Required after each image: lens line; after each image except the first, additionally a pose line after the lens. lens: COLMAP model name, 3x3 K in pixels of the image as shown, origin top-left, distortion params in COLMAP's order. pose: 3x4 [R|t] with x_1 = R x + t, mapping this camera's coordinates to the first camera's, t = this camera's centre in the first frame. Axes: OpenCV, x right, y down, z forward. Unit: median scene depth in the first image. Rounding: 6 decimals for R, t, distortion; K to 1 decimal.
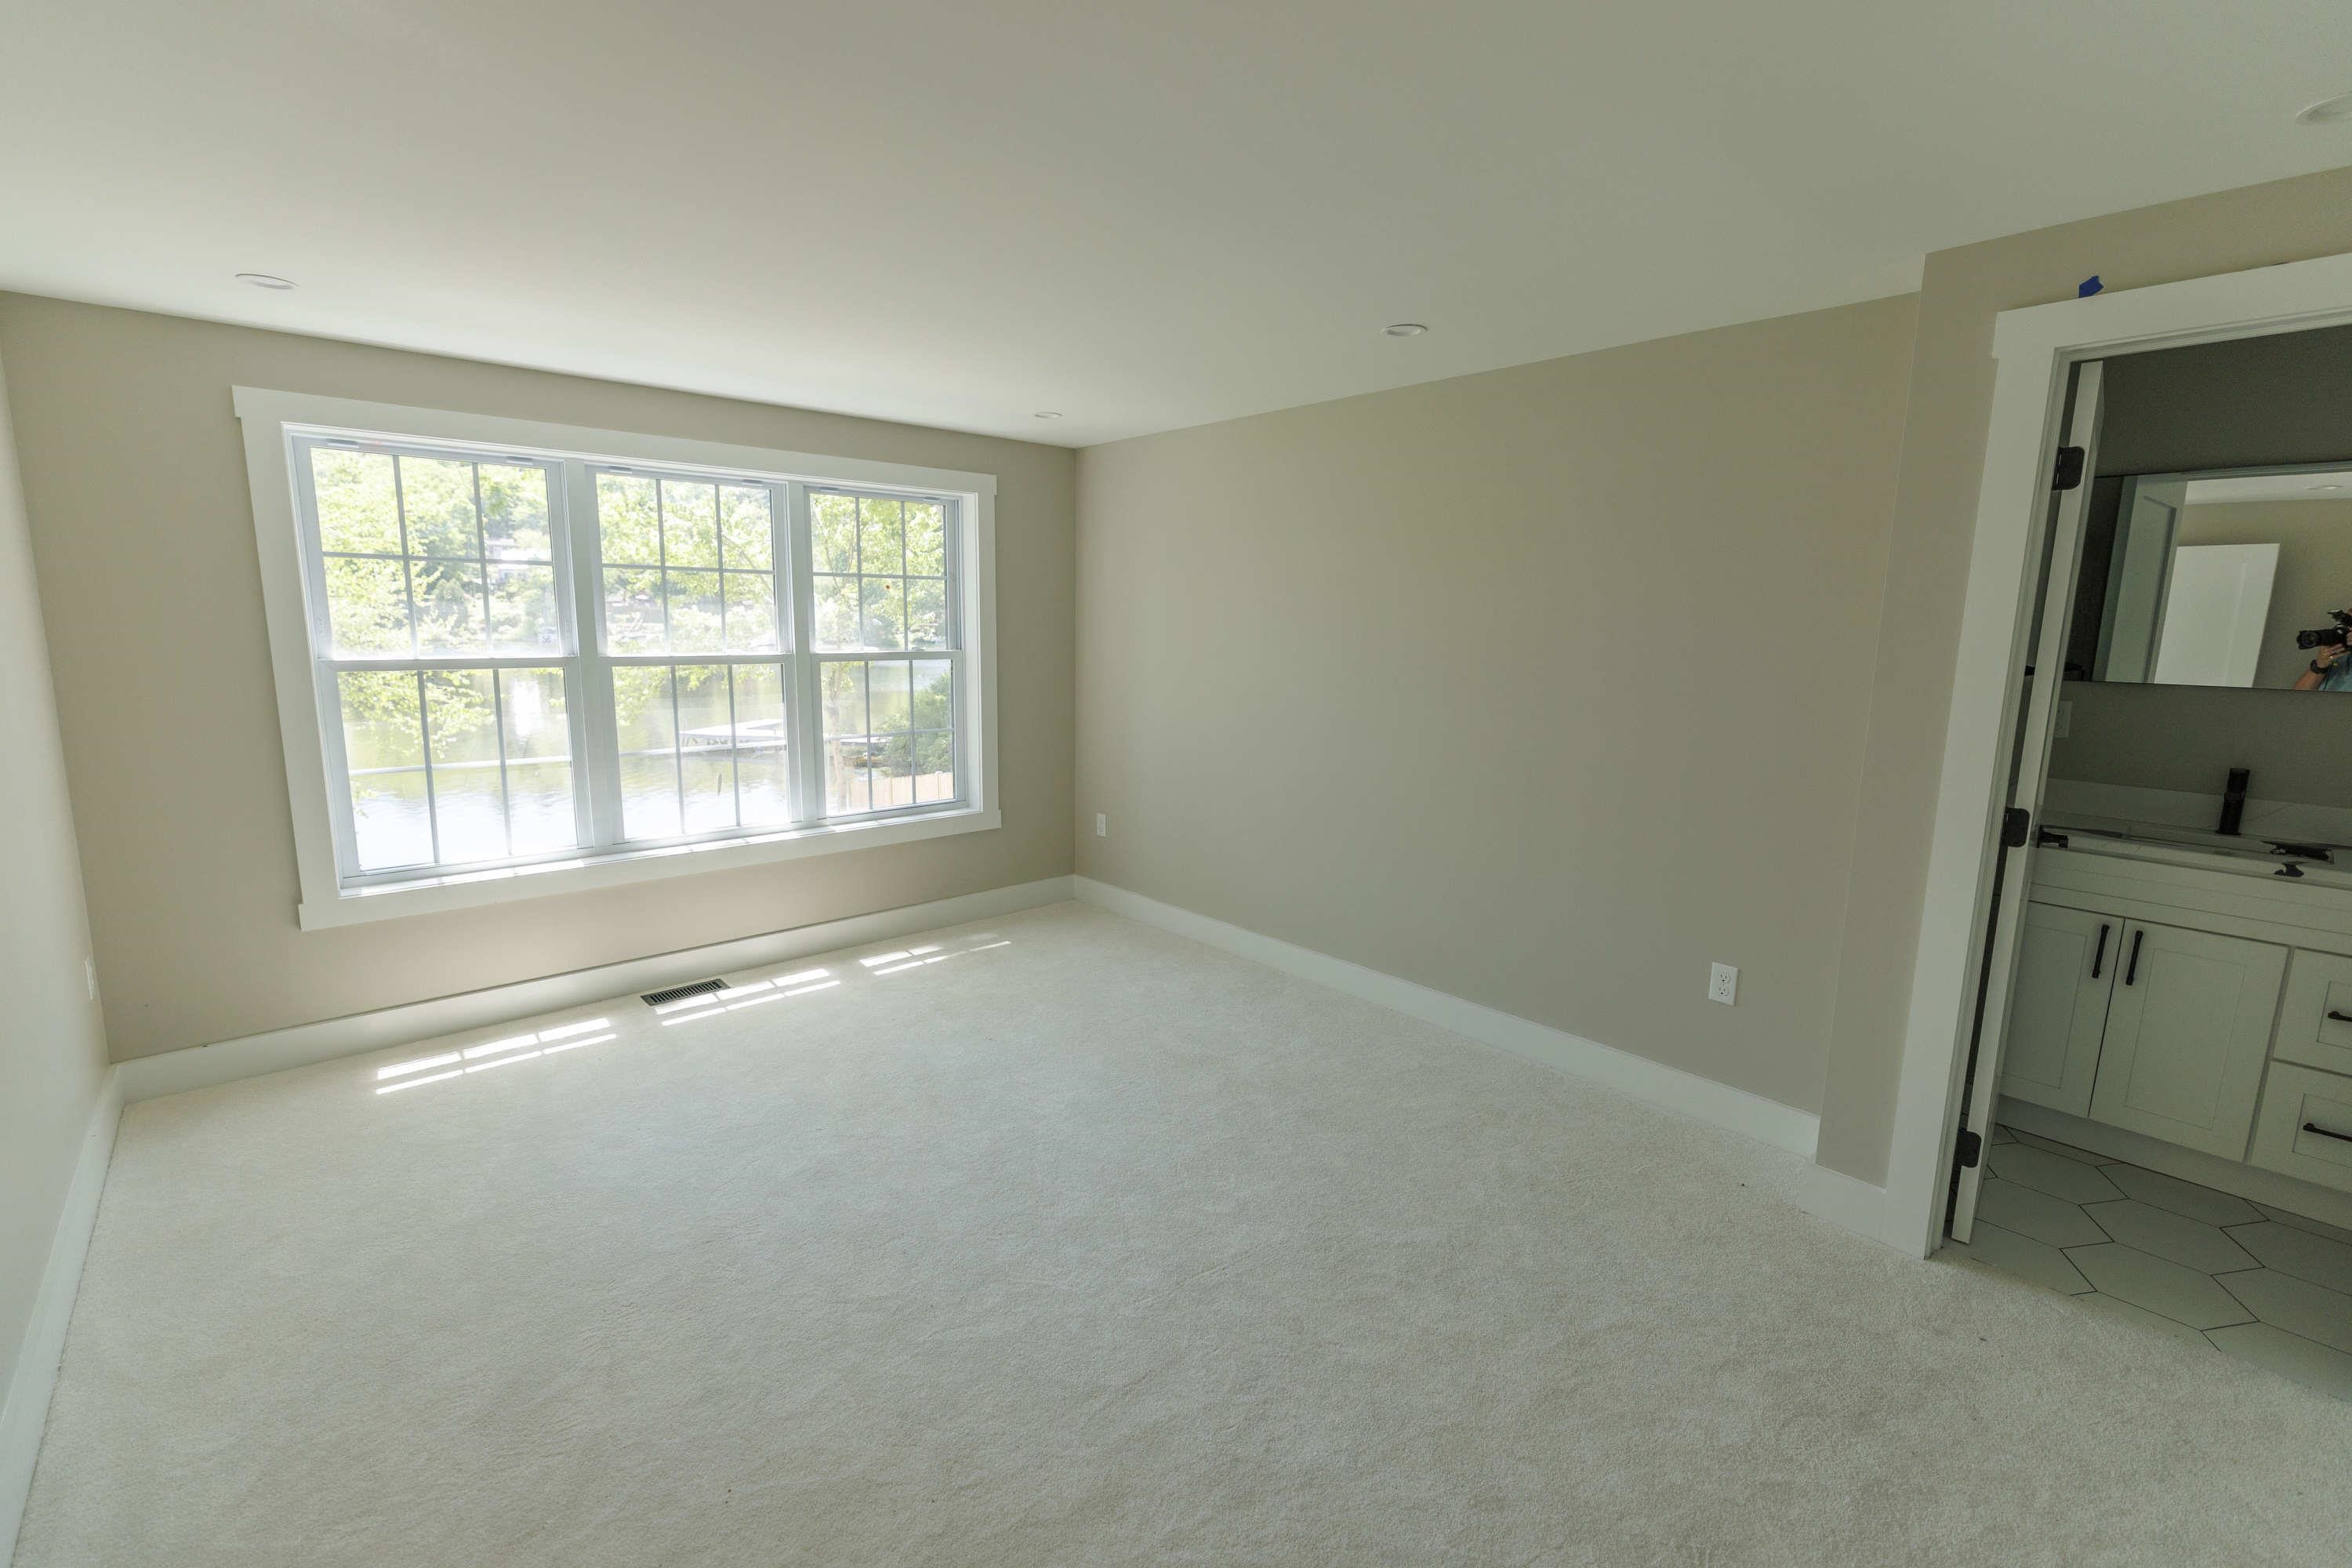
lens RADIAL K [[1015.5, 0, 1176.0], [0, 1015.5, 784.0], [0, 0, 1]] dist [0.000141, -0.000048]
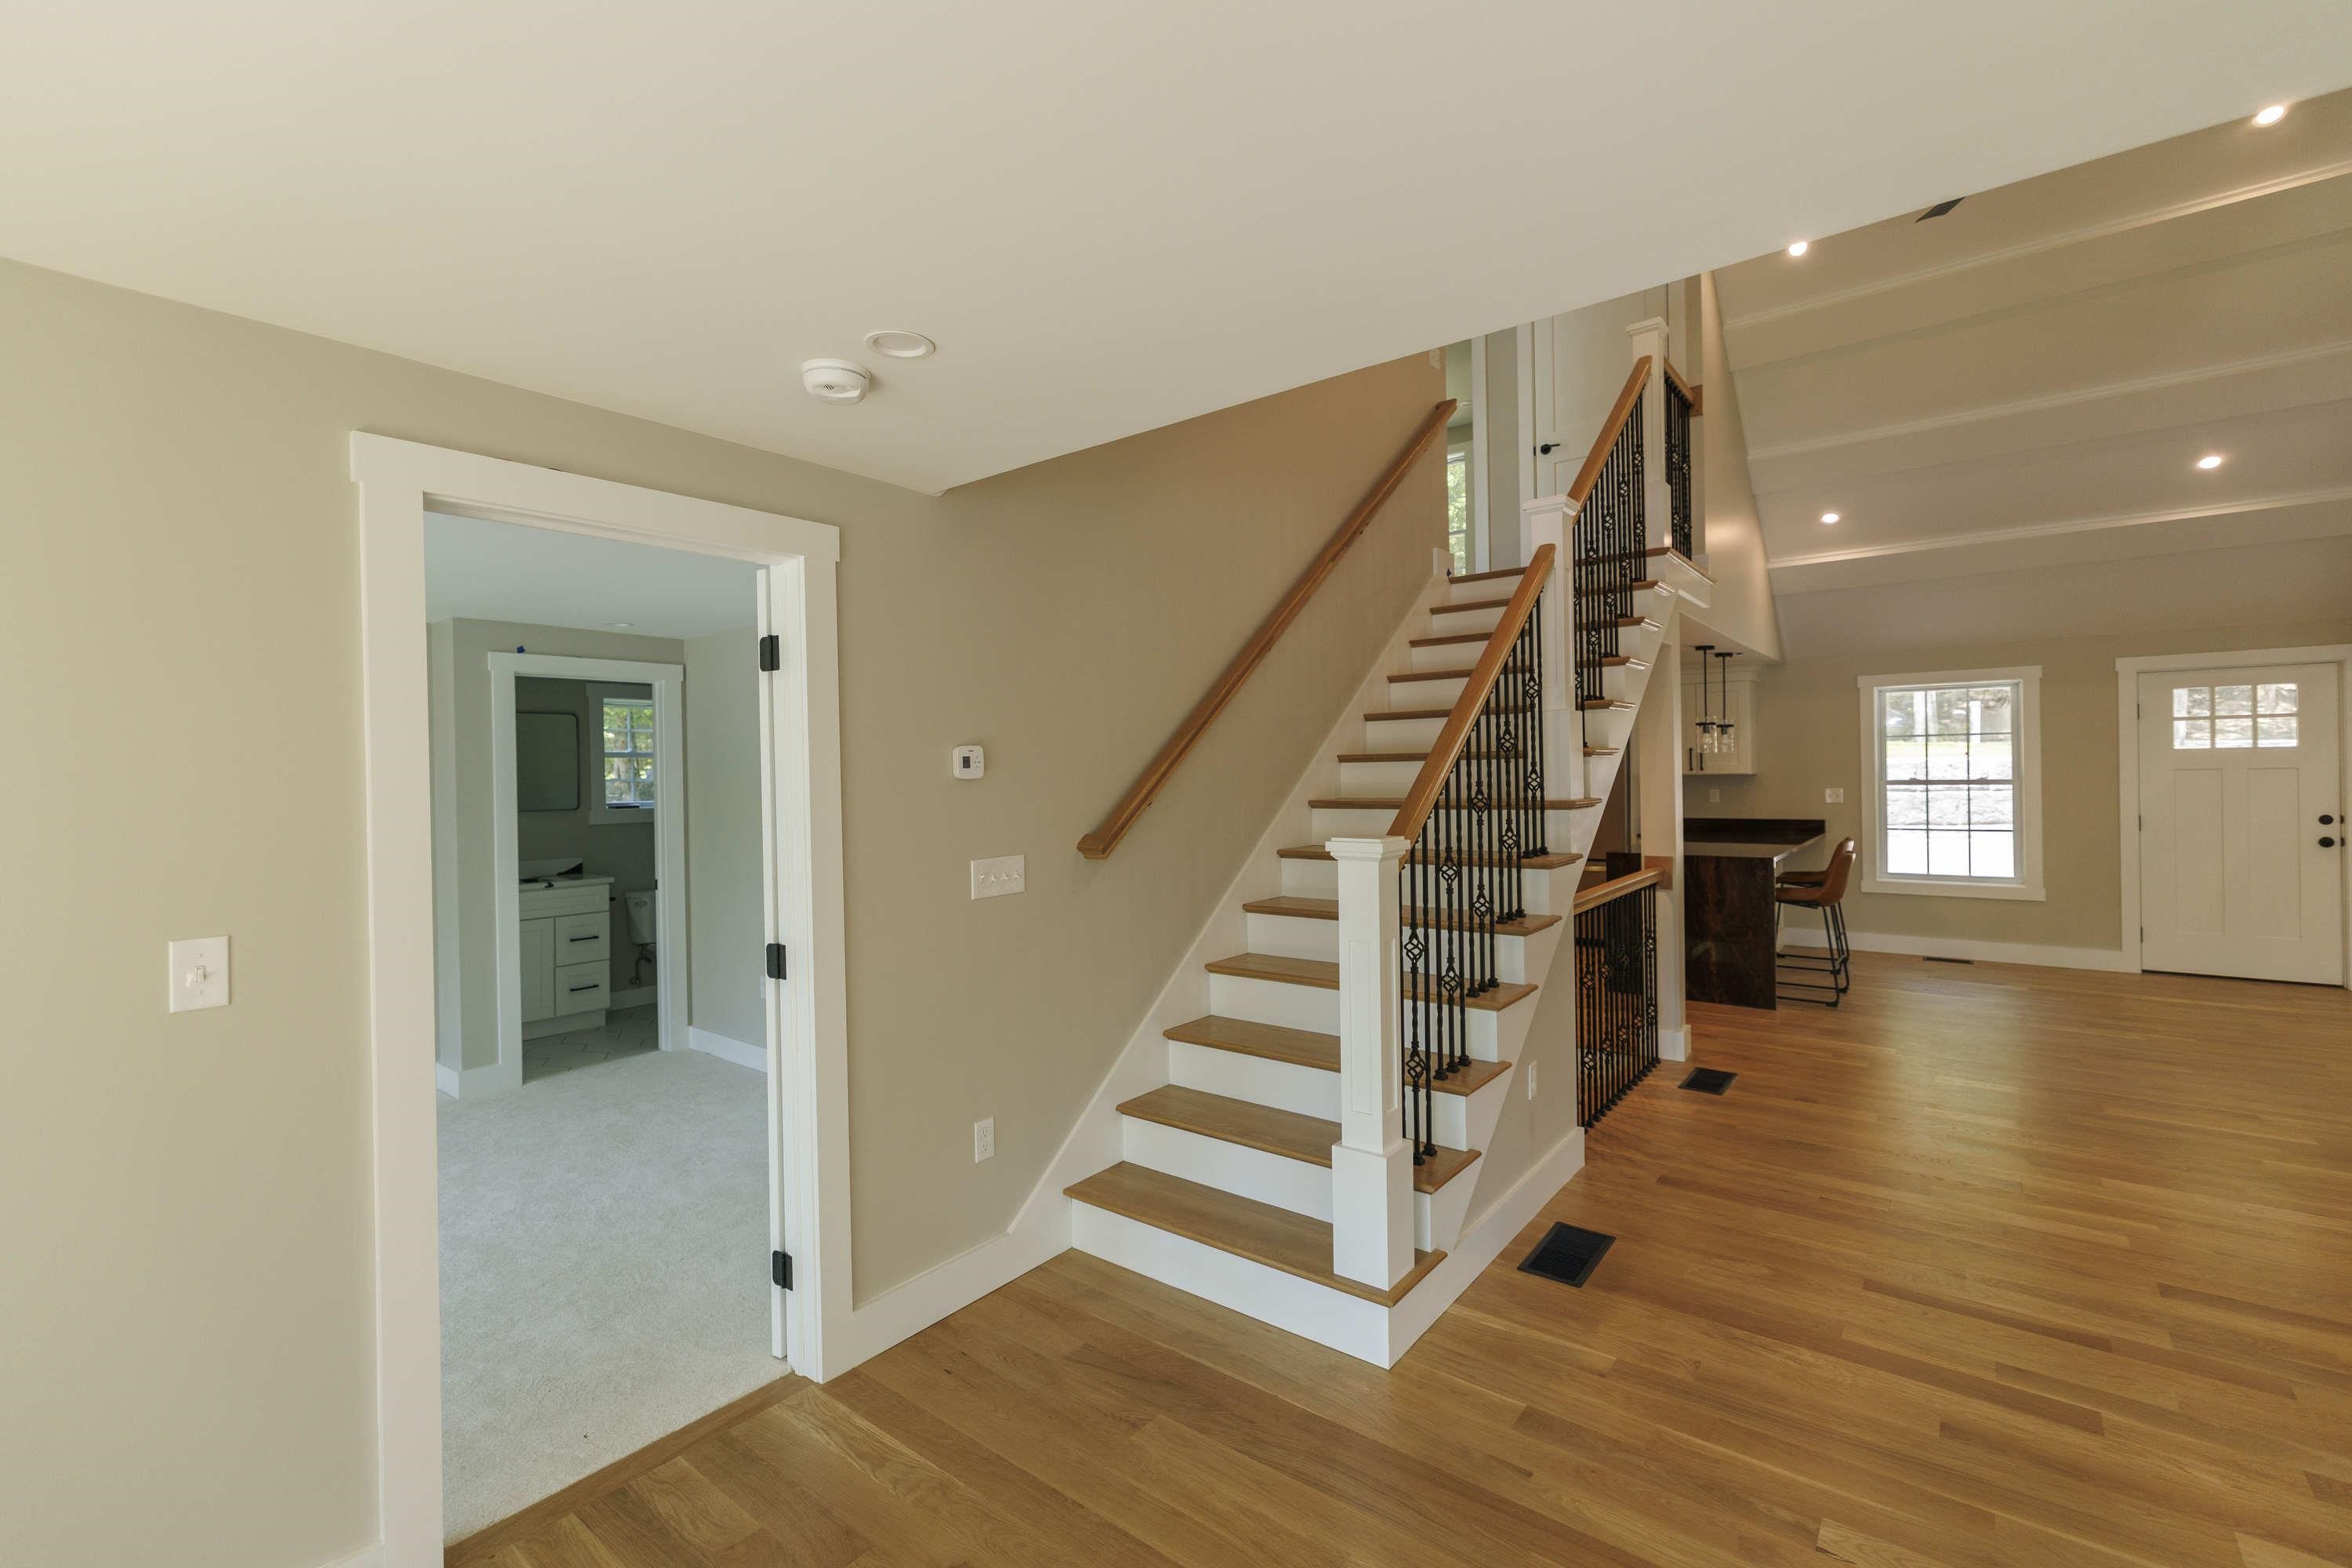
lens RADIAL K [[1019.0, 0, 1173.4], [0, 1019.0, 764.3], [0, 0, 1]] dist [0.000515, 0.000007]
pose [[-0.156806, -0.012077, 0.987556, -1.713609], [0.182708, 0.982311, 0.041023, -0.025716], [-0.970582, 0.186868, -0.151826, -0.107820]]
